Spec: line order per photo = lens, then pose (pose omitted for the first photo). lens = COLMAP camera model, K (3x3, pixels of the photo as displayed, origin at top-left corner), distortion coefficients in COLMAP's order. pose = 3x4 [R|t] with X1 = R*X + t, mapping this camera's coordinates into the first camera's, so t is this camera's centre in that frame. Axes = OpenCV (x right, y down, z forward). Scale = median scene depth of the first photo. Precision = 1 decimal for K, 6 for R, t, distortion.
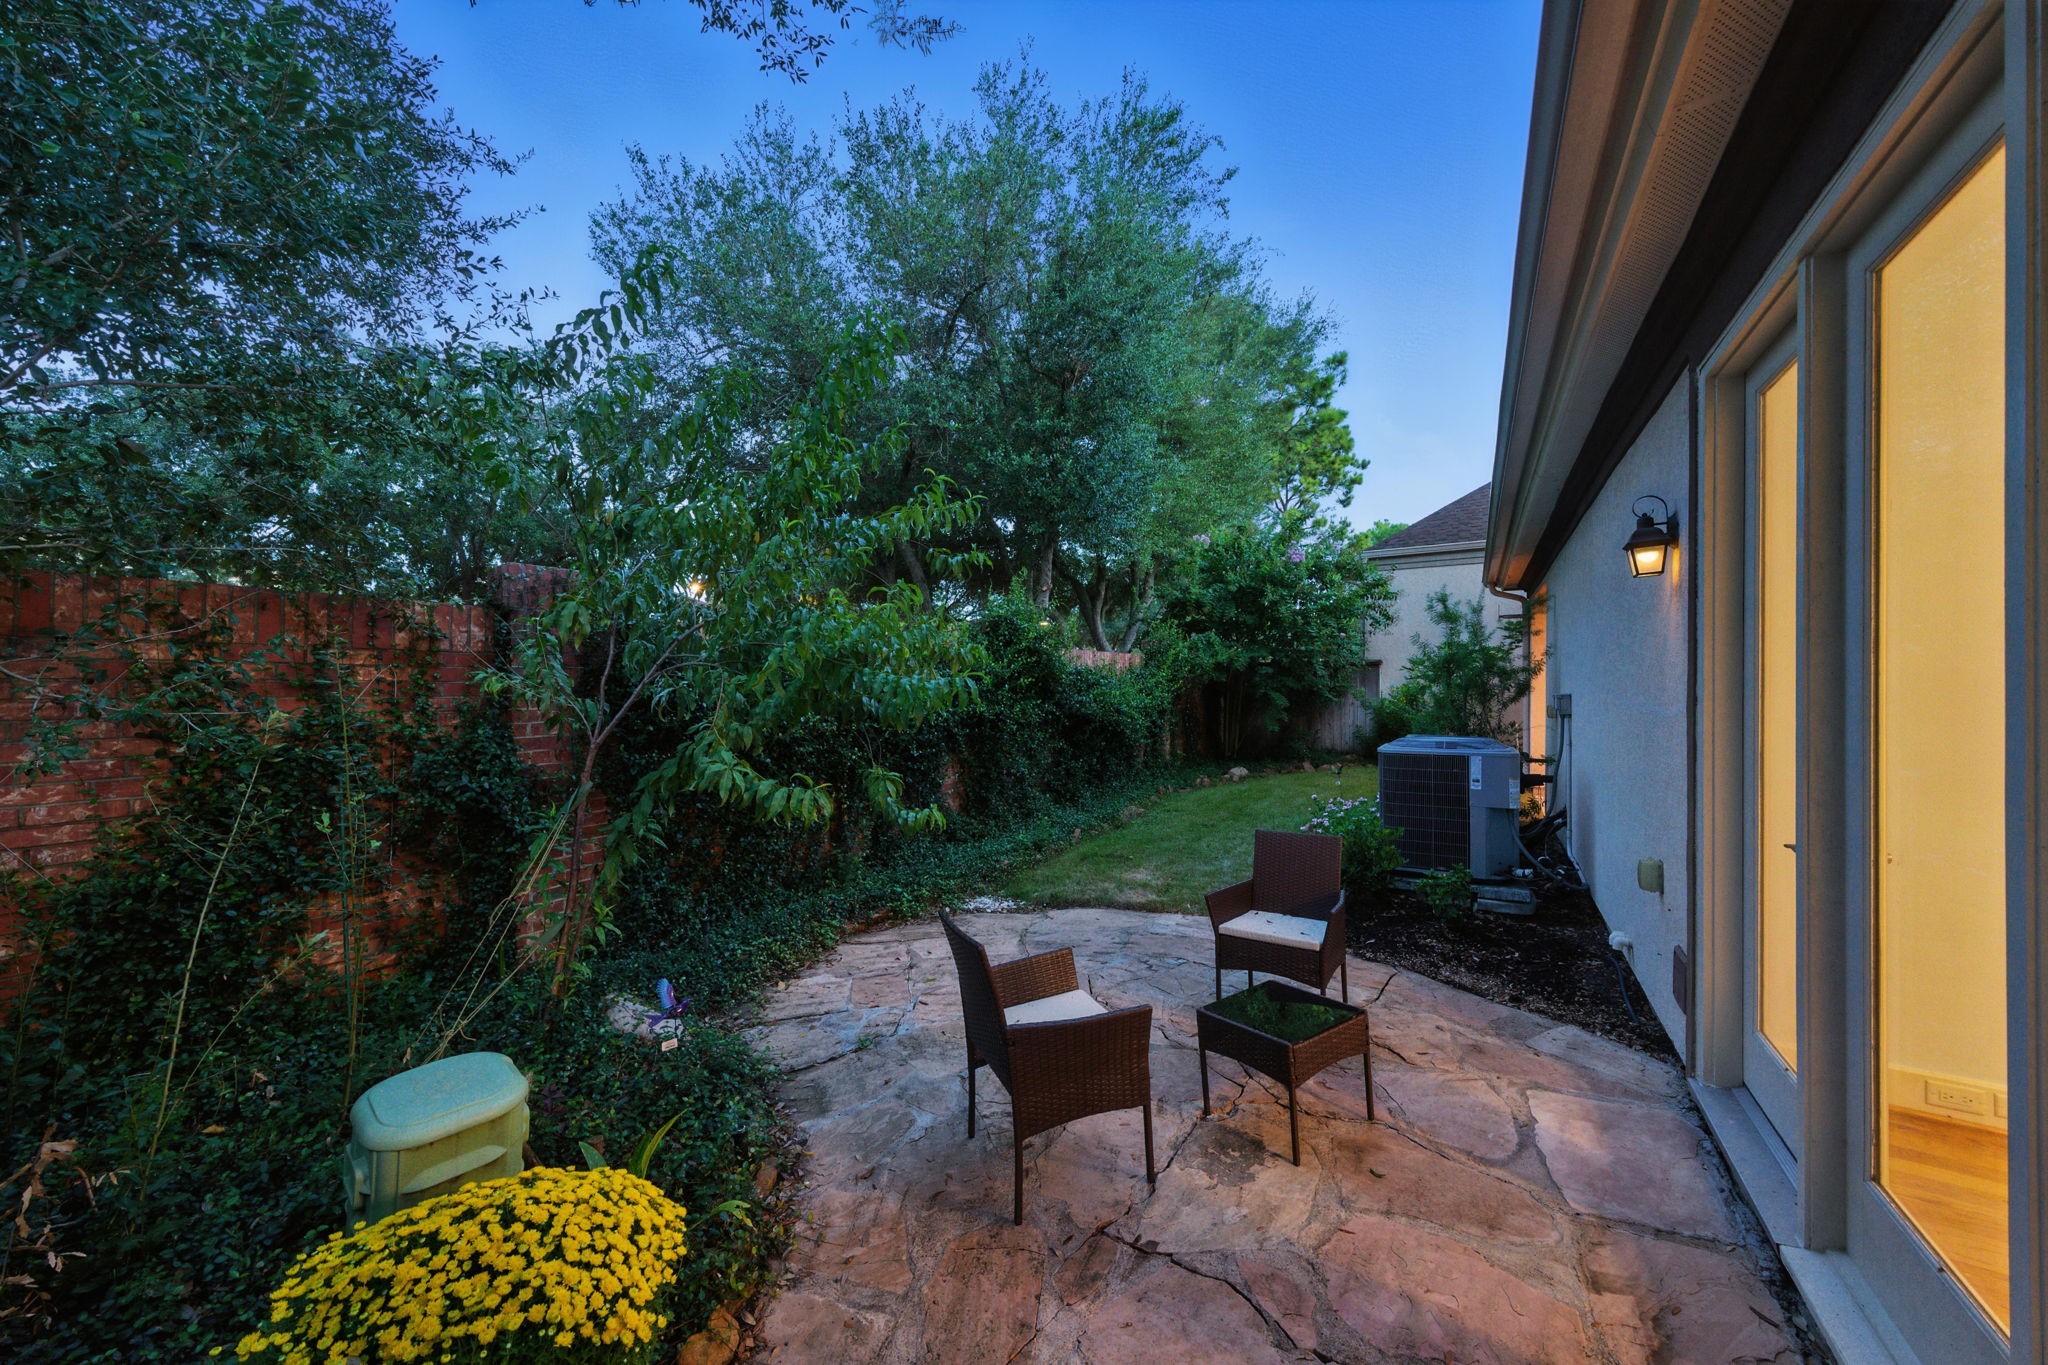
lens RADIAL K [[696.3, 0, 1011.6], [0, 696.3, 692.8], [0, 0, 1]] dist [-0.003400, 0.000121]
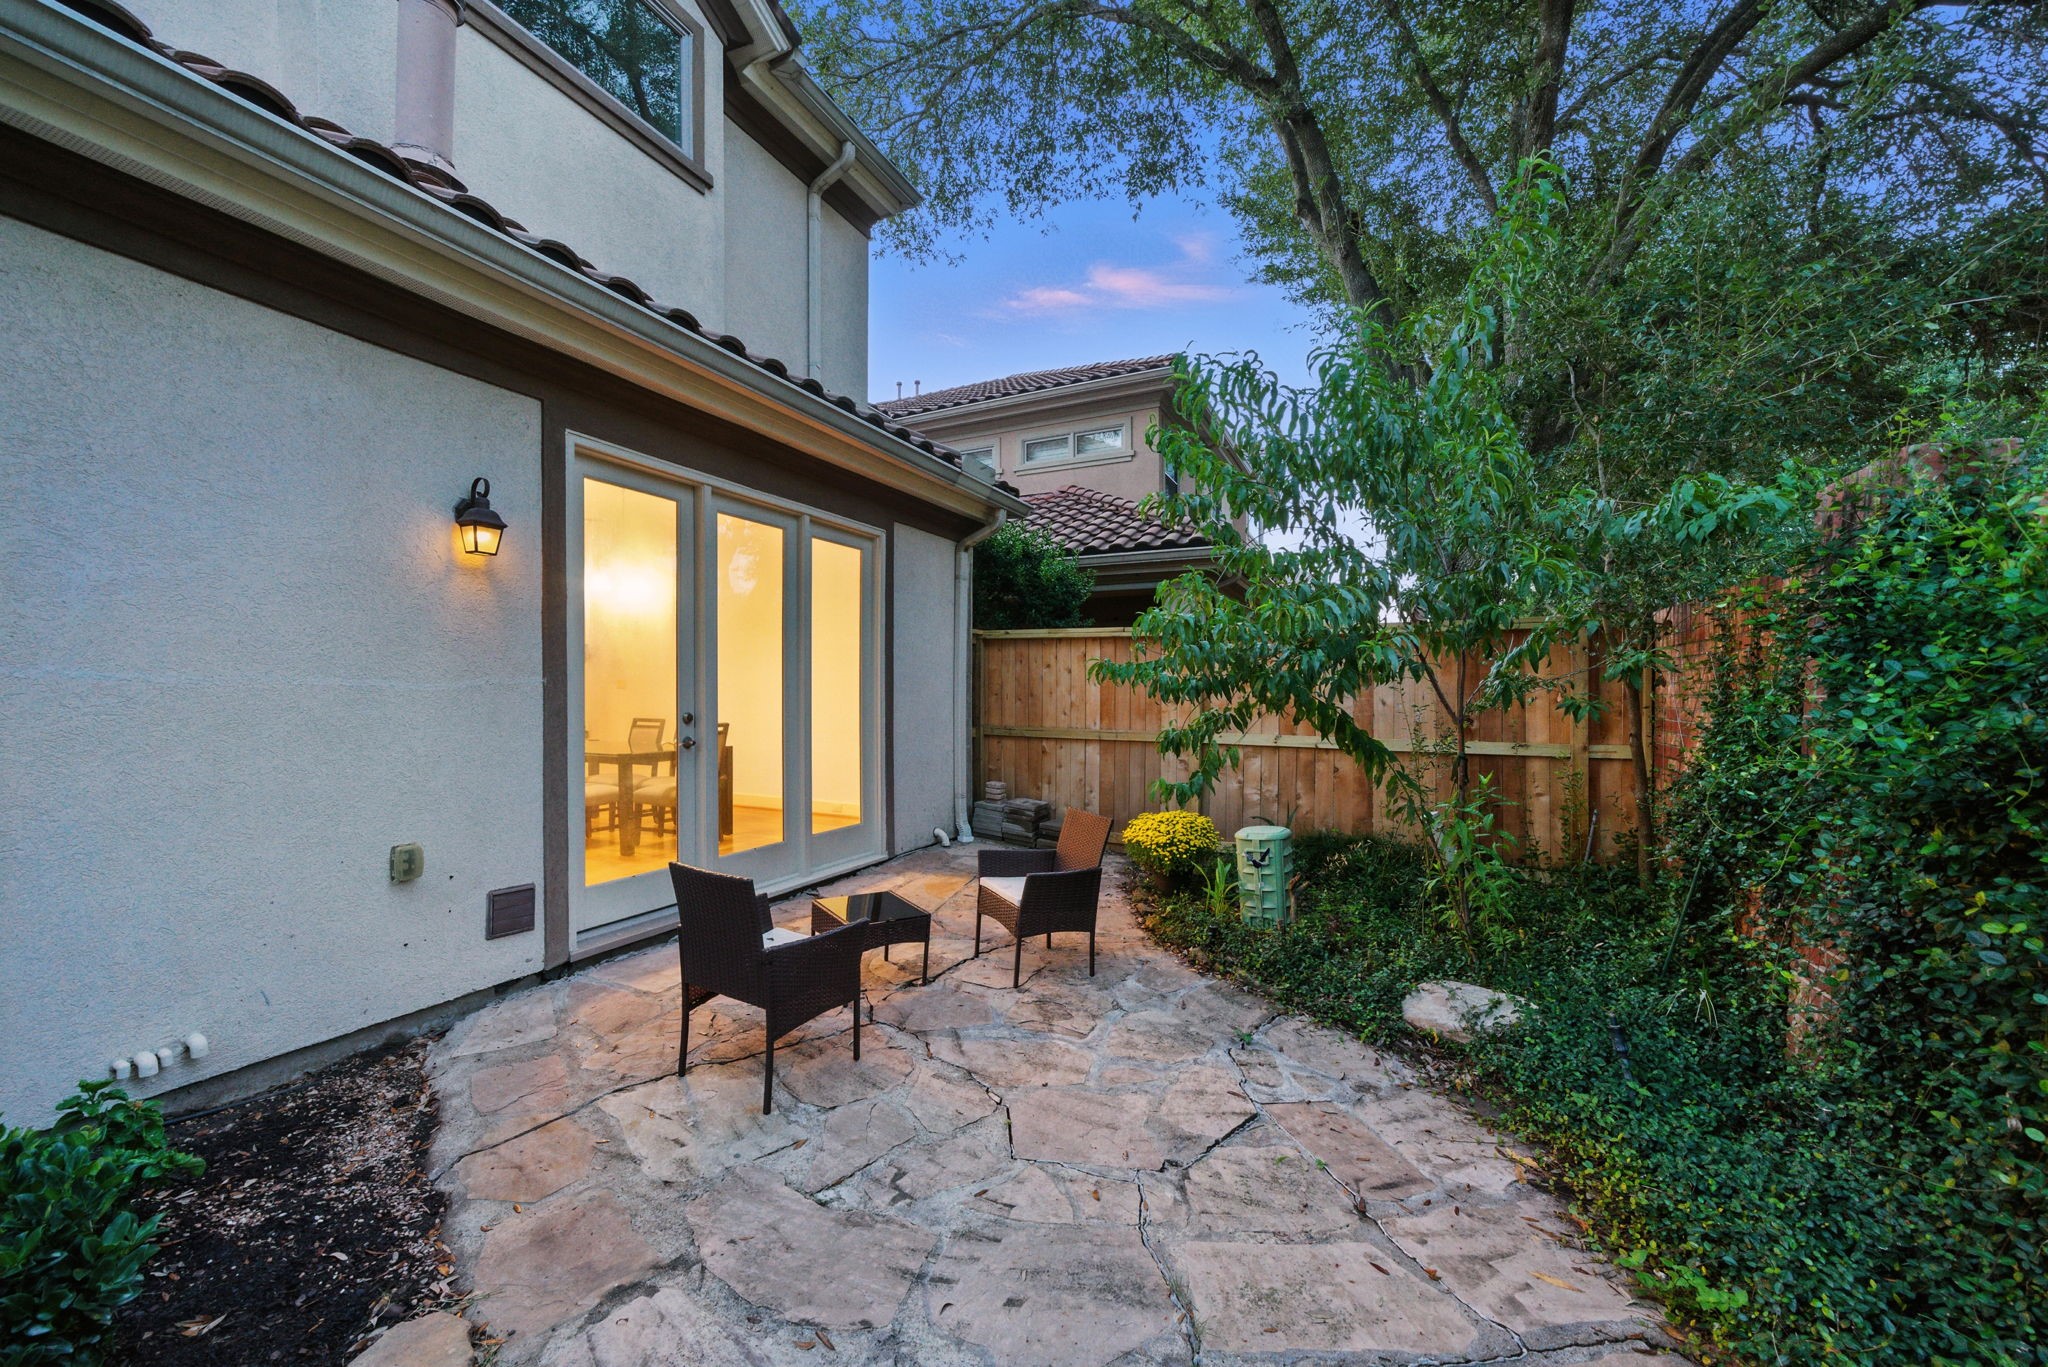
lens RADIAL K [[696.3, 0, 1011.6], [0, 696.3, 693.8], [0, 0, 1]] dist [-0.003400, 0.000121]
pose [[-0.994312, -0.005249, -0.106381, 0.179830], [-0.007307, 0.999793, 0.018963, 0.013108], [0.106259, 0.019633, -0.994145, 1.615151]]
